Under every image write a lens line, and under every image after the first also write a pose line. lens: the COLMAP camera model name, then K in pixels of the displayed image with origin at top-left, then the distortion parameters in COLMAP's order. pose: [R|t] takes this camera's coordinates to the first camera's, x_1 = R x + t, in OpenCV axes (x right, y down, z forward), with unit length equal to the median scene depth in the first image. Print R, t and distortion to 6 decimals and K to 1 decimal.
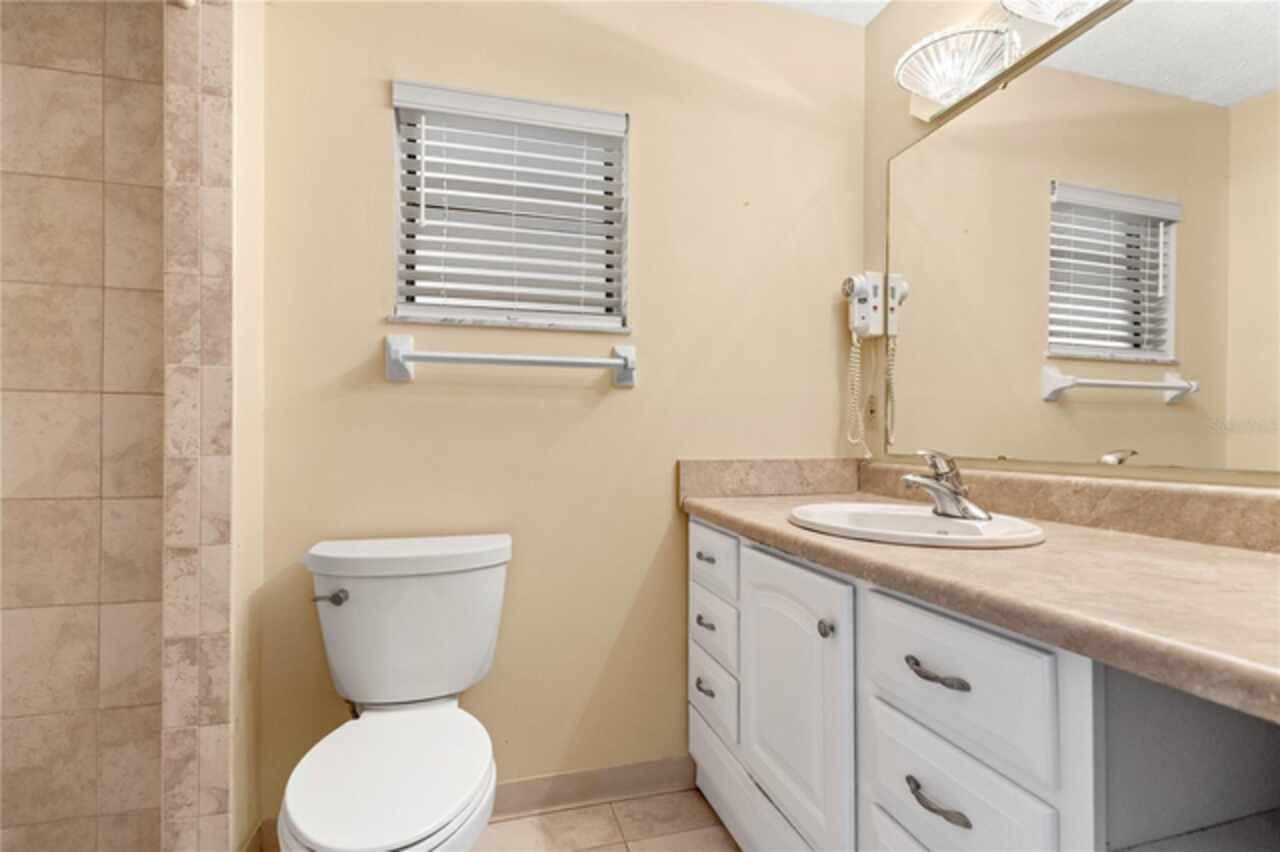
lens RADIAL K [[585.0, 0, 636.1], [0, 585.0, 432.7], [0, 0, 1]] dist [-0.004646, -0.000410]
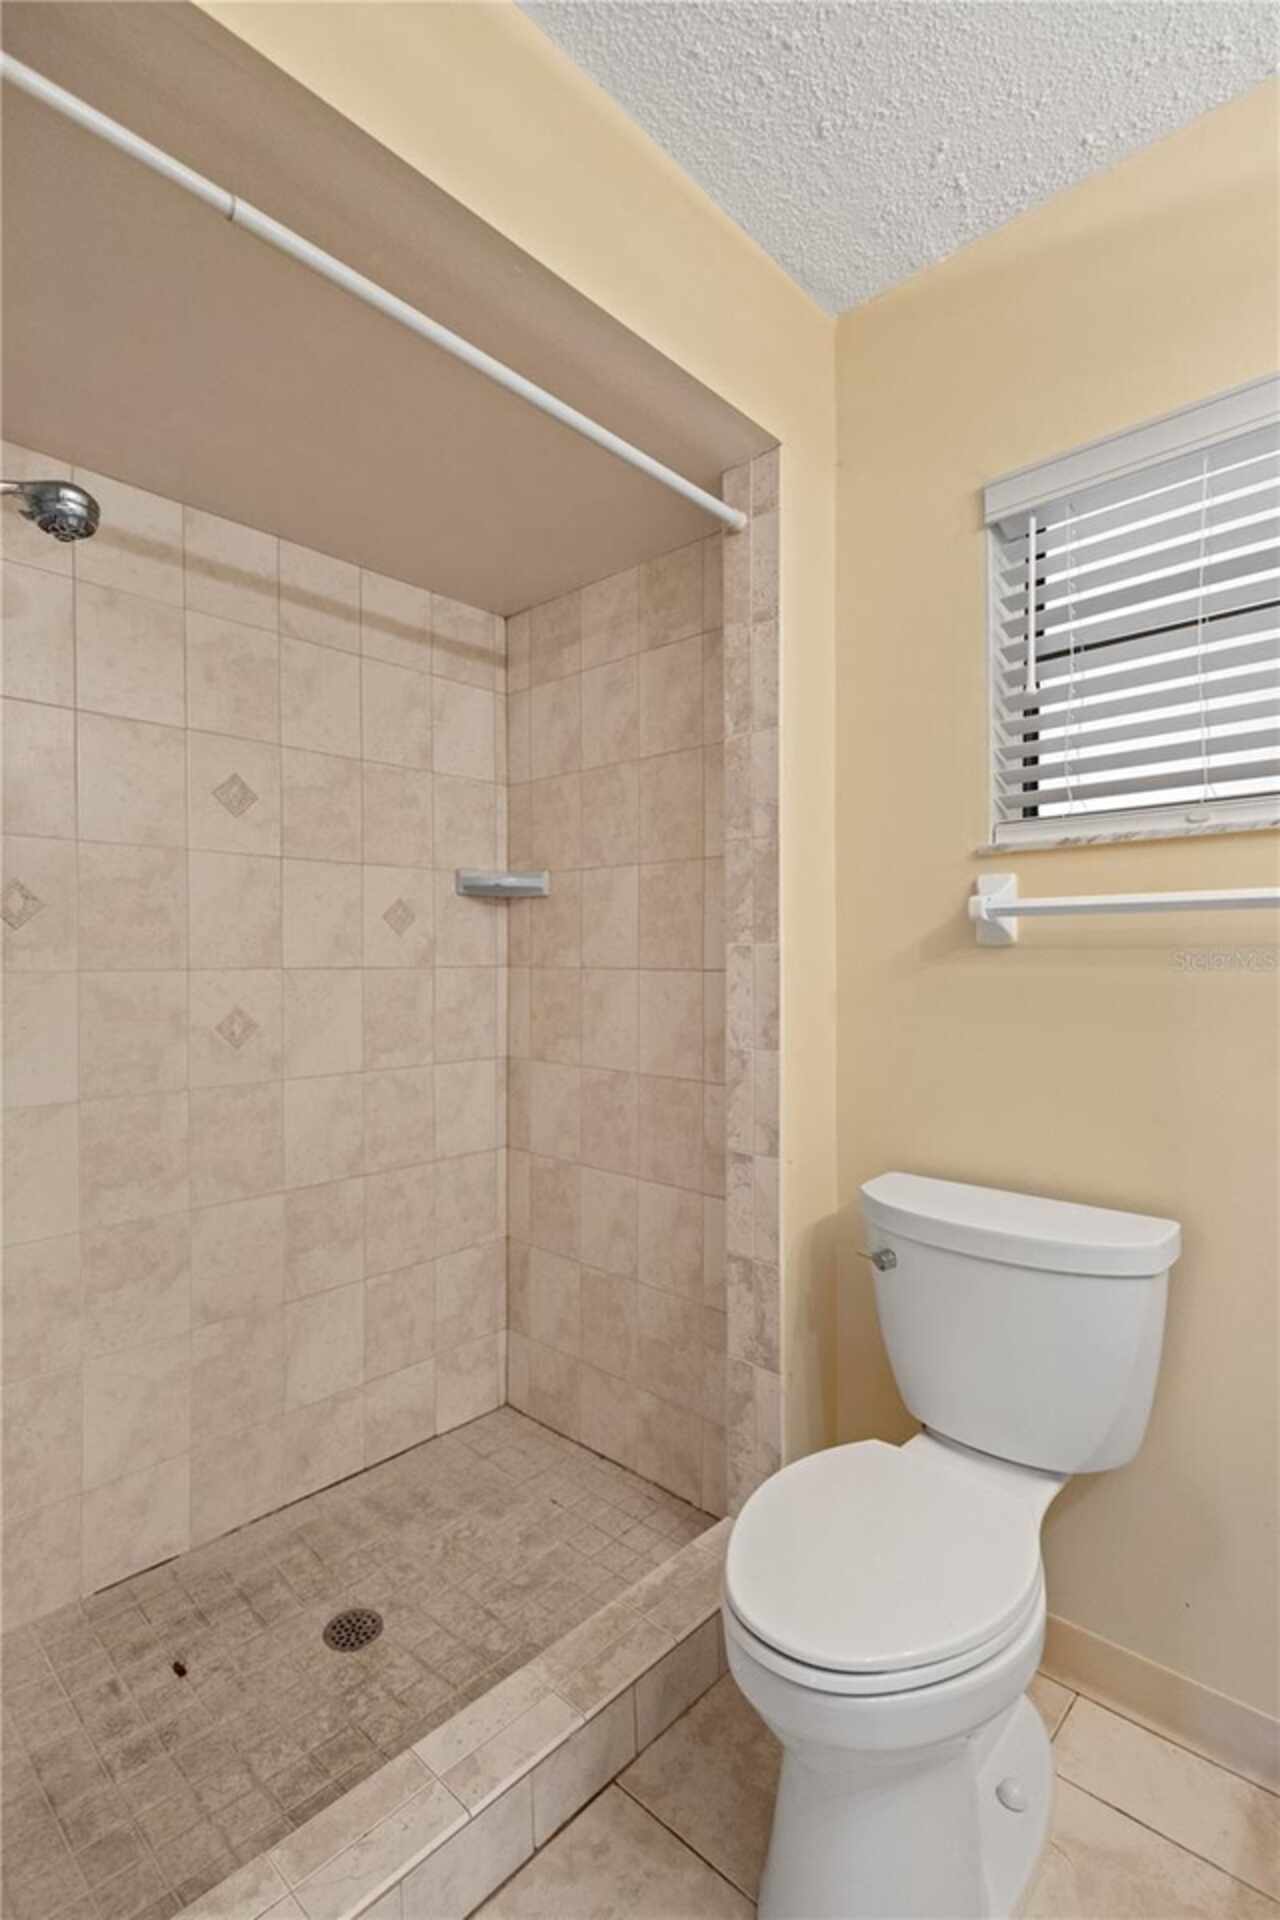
lens RADIAL K [[877.4, 0, 631.4], [0, 877.4, 961.9], [0, 0, 1]] dist [-0.004646, -0.000410]
pose [[0.511341, -0.008269, -0.859338, 0.265975], [0.008745, 0.999952, -0.004419, -0.083508], [0.859333, -0.005255, 0.511389, 0.187202]]
